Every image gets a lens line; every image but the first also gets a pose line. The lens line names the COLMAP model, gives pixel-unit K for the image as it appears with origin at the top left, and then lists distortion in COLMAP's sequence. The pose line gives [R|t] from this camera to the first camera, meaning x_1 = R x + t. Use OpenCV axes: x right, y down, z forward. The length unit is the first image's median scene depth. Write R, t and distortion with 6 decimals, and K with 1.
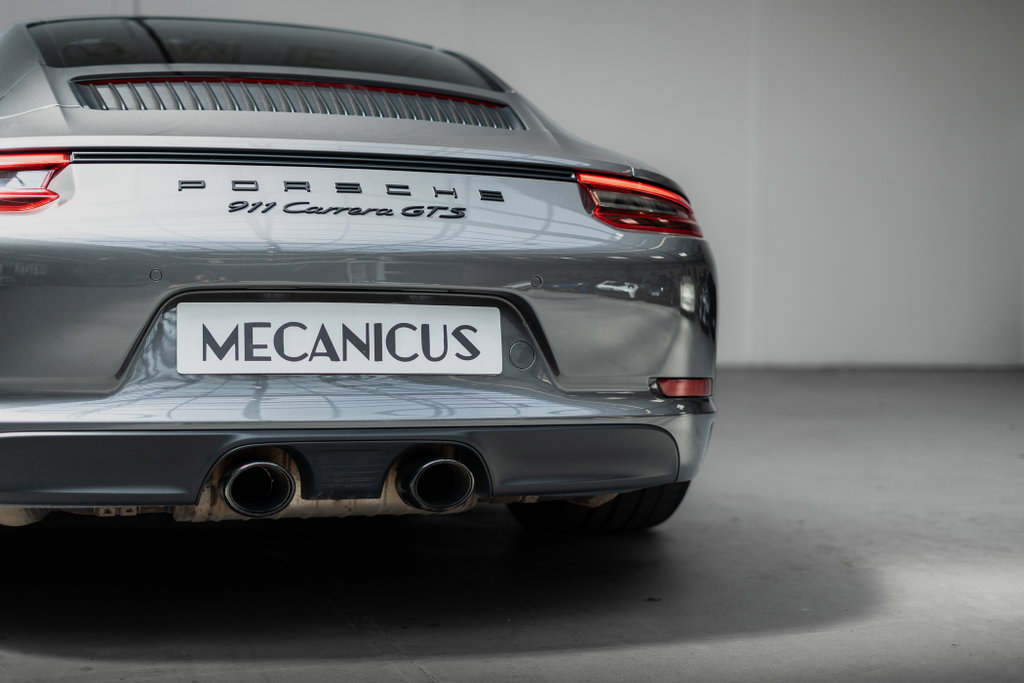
lens RADIAL K [[1505.6, 0, 513.3], [0, 1505.6, 343.5], [0, 0, 1]] dist [-0.009415, 0.000000]
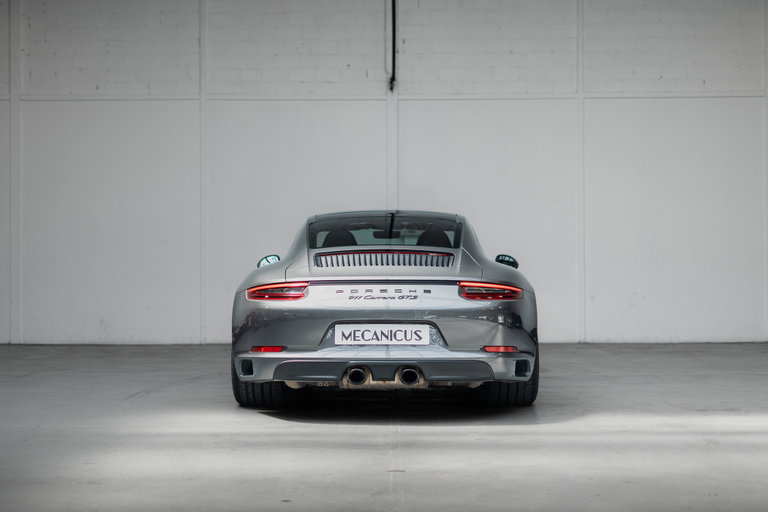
lens RADIAL K [[1129.2, 0, 382.9], [0, 1129.2, 257.3], [0, 0, 1]] dist [-0.009415, 0.000000]
pose [[0.951995, -0.022351, -0.305295, 0.682782], [0.005549, 0.998427, -0.055793, -0.035091], [0.306062, 0.051421, 0.950622, -1.474218]]
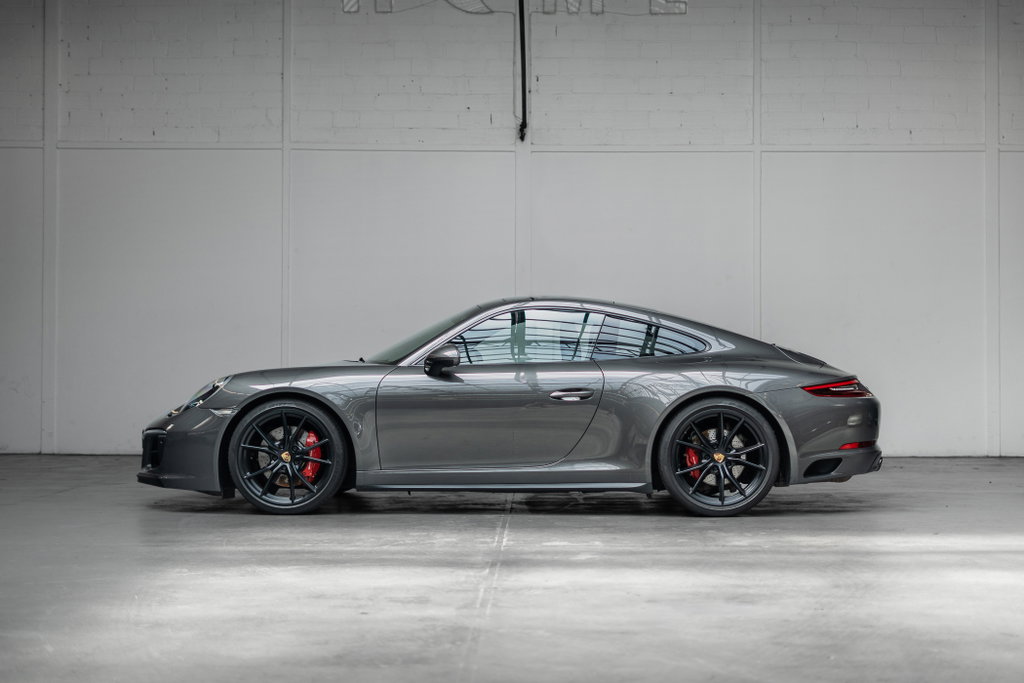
lens RADIAL K [[1505.6, 0, 551.1], [0, 1505.6, 328.2], [0, 0, 1]] dist [-0.009415, 0.000000]
pose [[0.956761, -0.019221, -0.290240, 0.696754], [-0.000112, 0.997790, -0.066447, -0.034546], [0.290876, 0.063606, 0.954644, -1.500053]]
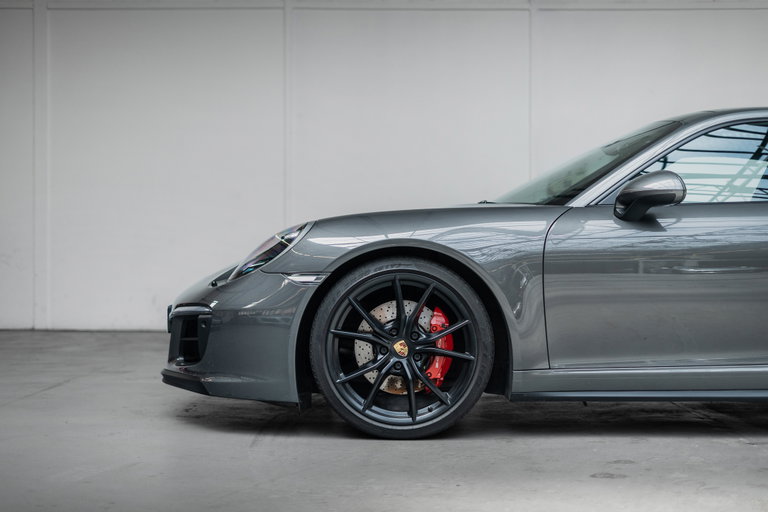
lens RADIAL K [[1129.2, 0, 406.3], [0, 1129.2, 254.3], [0, 0, 1]] dist [-0.009415, 0.000000]
pose [[0.952200, -0.014830, -0.305115, 0.619448], [0.002319, 0.999143, -0.041326, -0.034857], [0.305466, 0.038644, 0.951419, -1.387665]]
